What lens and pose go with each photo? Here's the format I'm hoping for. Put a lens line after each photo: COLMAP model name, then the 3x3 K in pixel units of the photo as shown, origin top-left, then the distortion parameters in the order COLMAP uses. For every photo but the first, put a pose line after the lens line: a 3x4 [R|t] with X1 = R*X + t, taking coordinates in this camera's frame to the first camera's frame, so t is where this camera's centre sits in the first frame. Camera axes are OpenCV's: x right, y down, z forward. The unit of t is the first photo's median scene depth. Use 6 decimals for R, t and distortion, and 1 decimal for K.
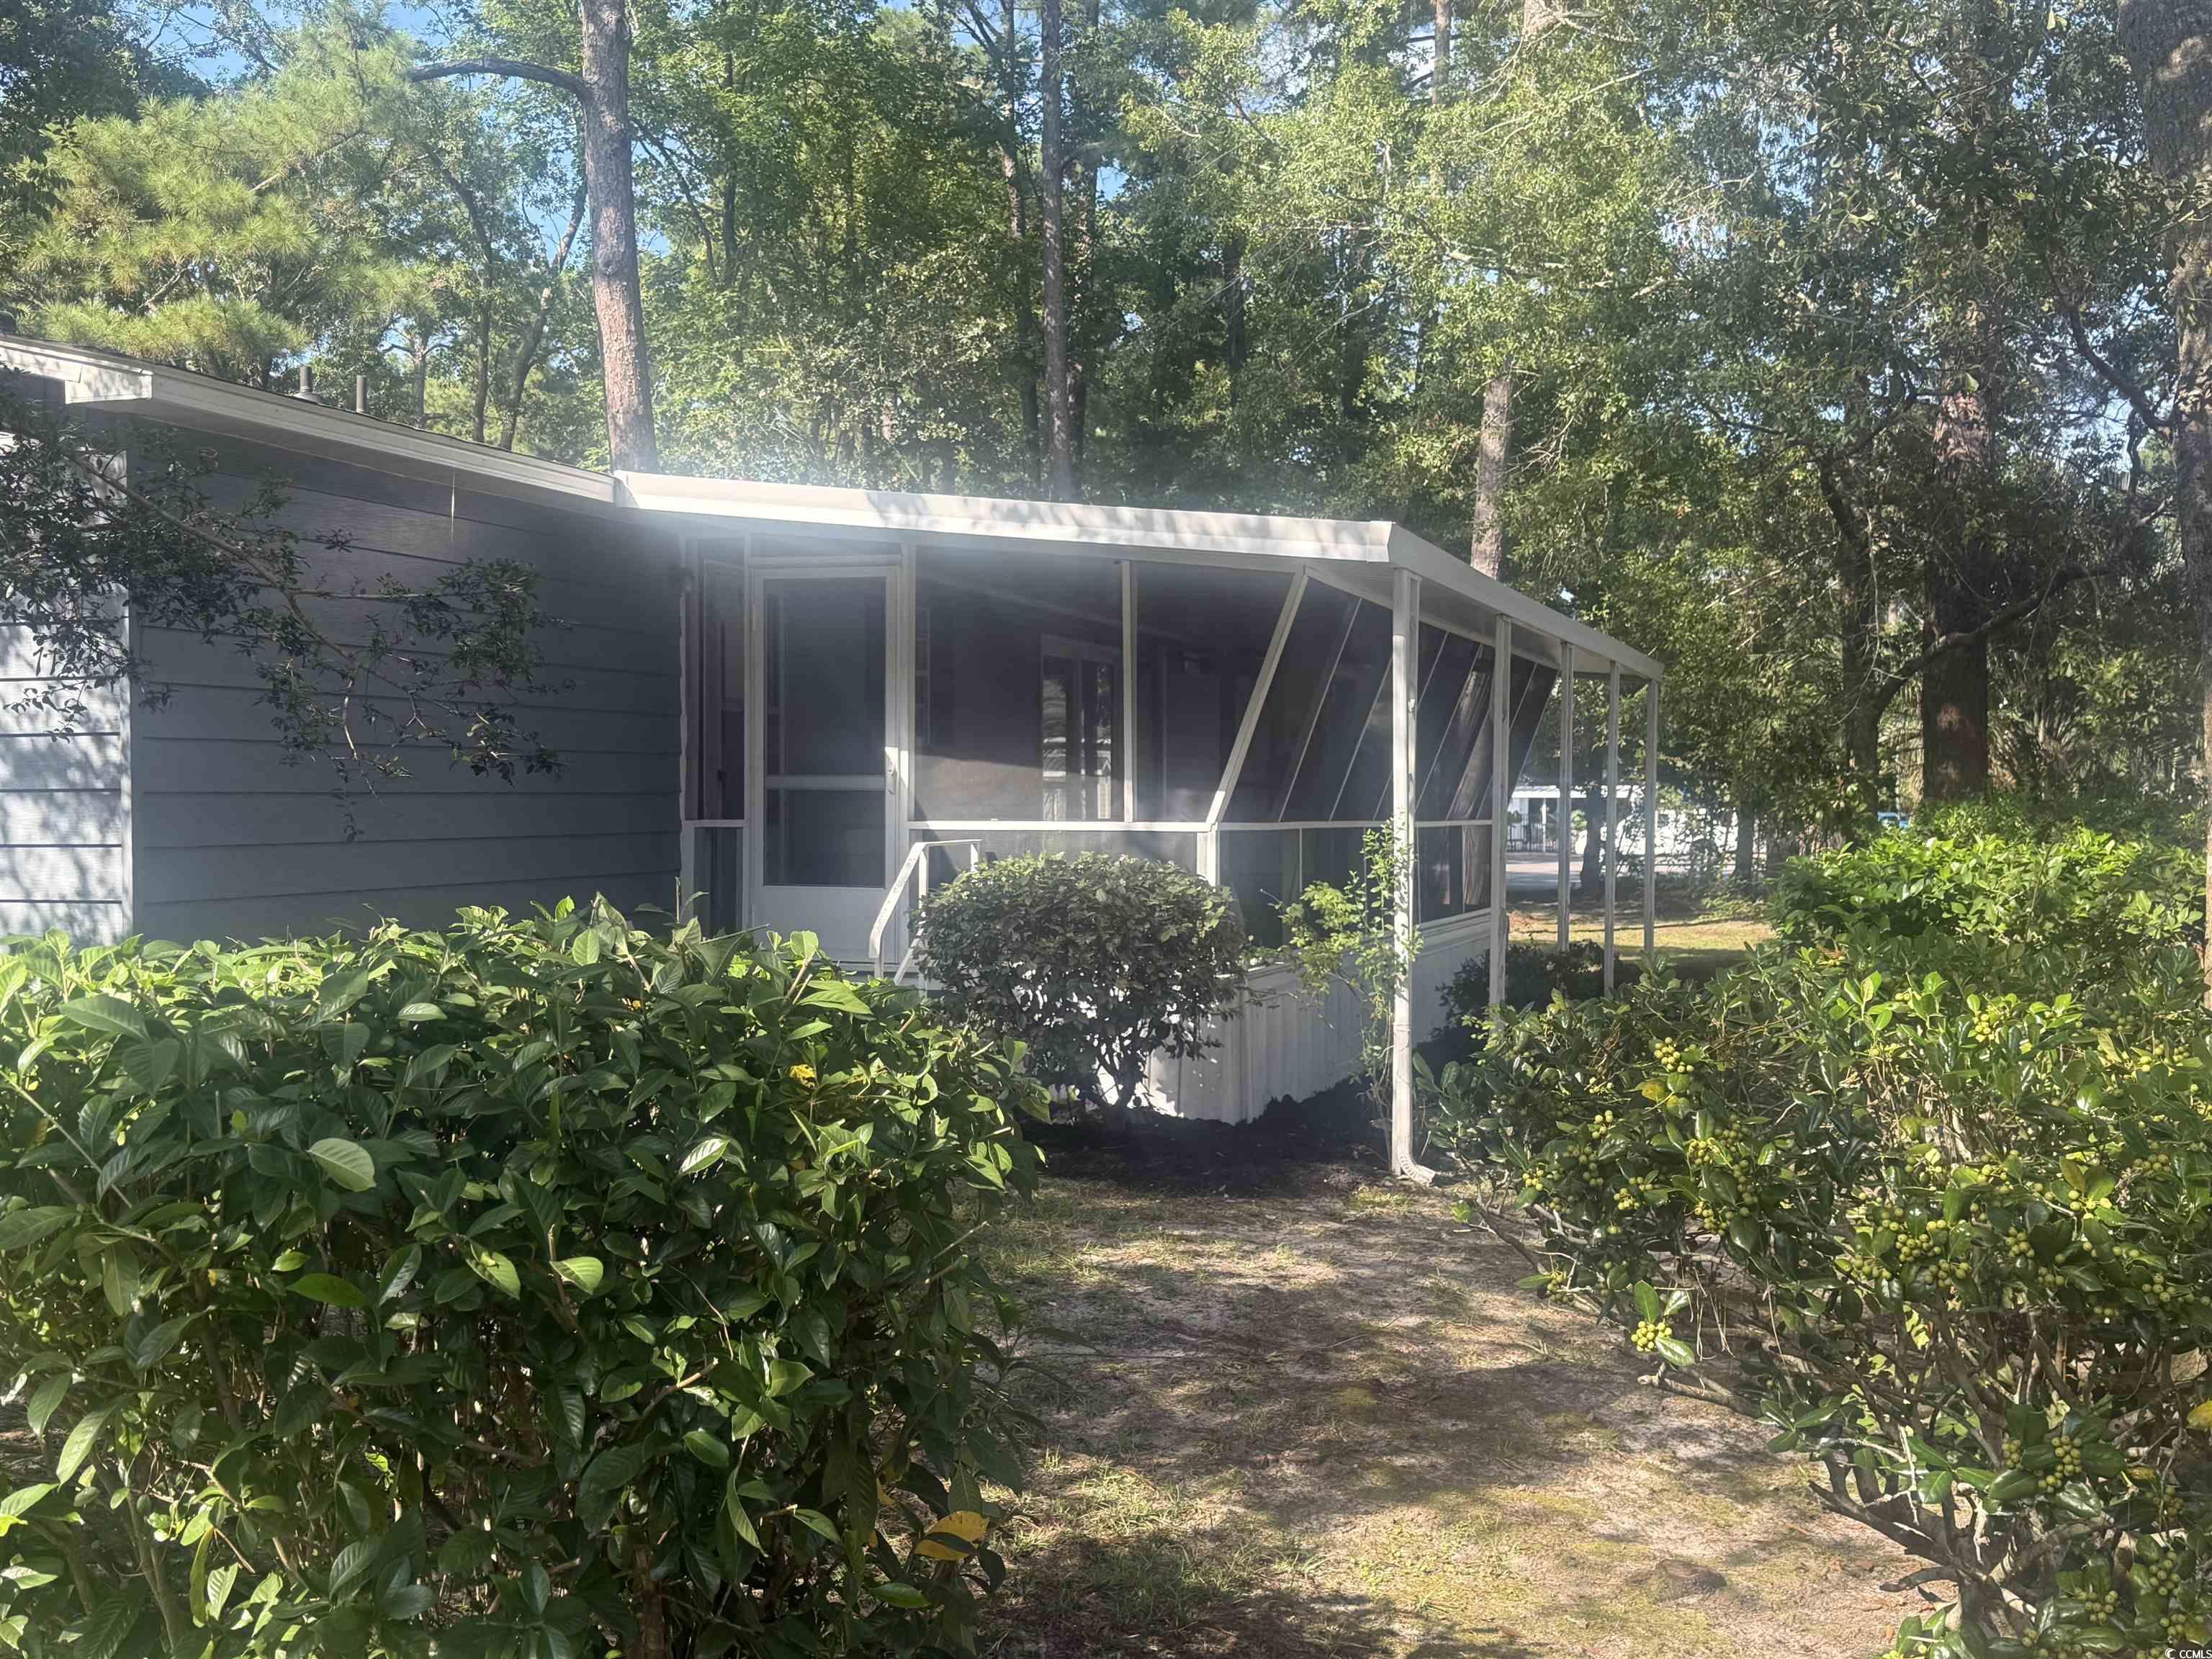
lens RADIAL K [[2382.6, 0, 1102.1], [0, 2382.6, 821.5], [0, 0, 1]] dist [0.097521, 0.000000]
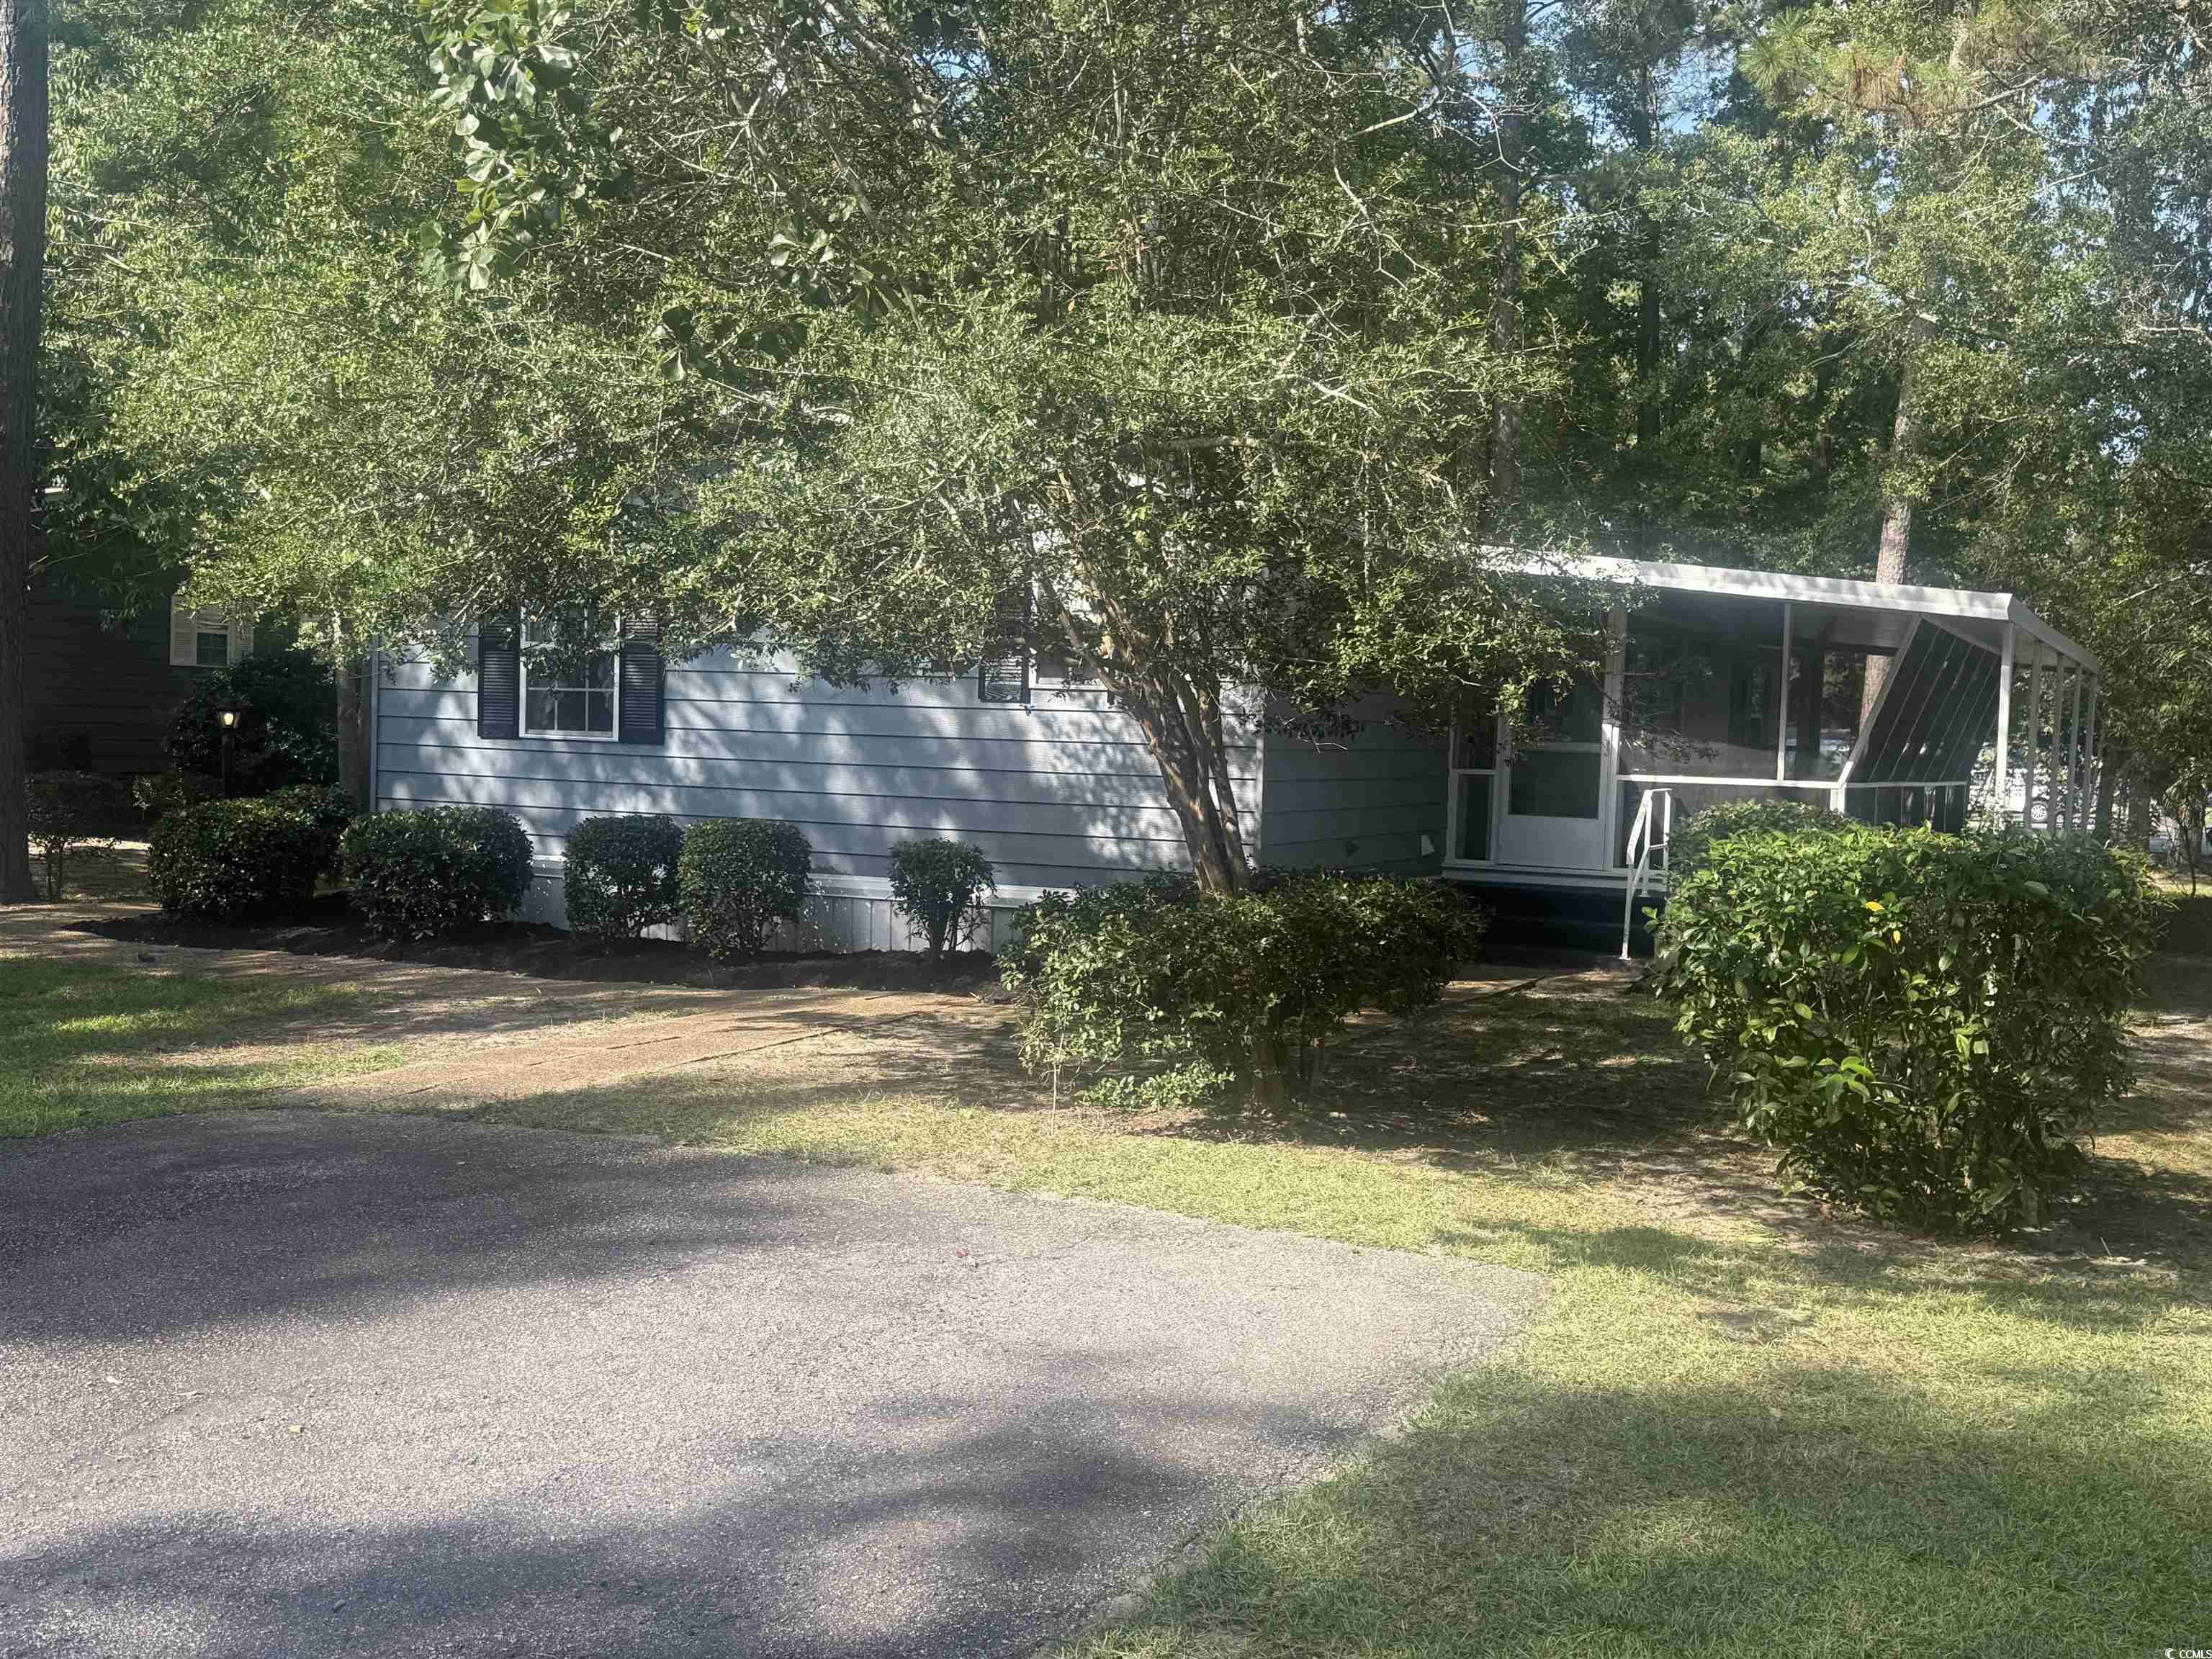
lens RADIAL K [[2382.6, 0, 1109.1], [0, 2382.6, 841.8], [0, 0, 1]] dist [0.097521, 0.000000]
pose [[0.994882, 0.035387, -0.094643, -0.288364], [-0.031653, 0.998671, 0.040677, -0.010009], [0.095956, -0.037474, 0.994680, -0.580186]]
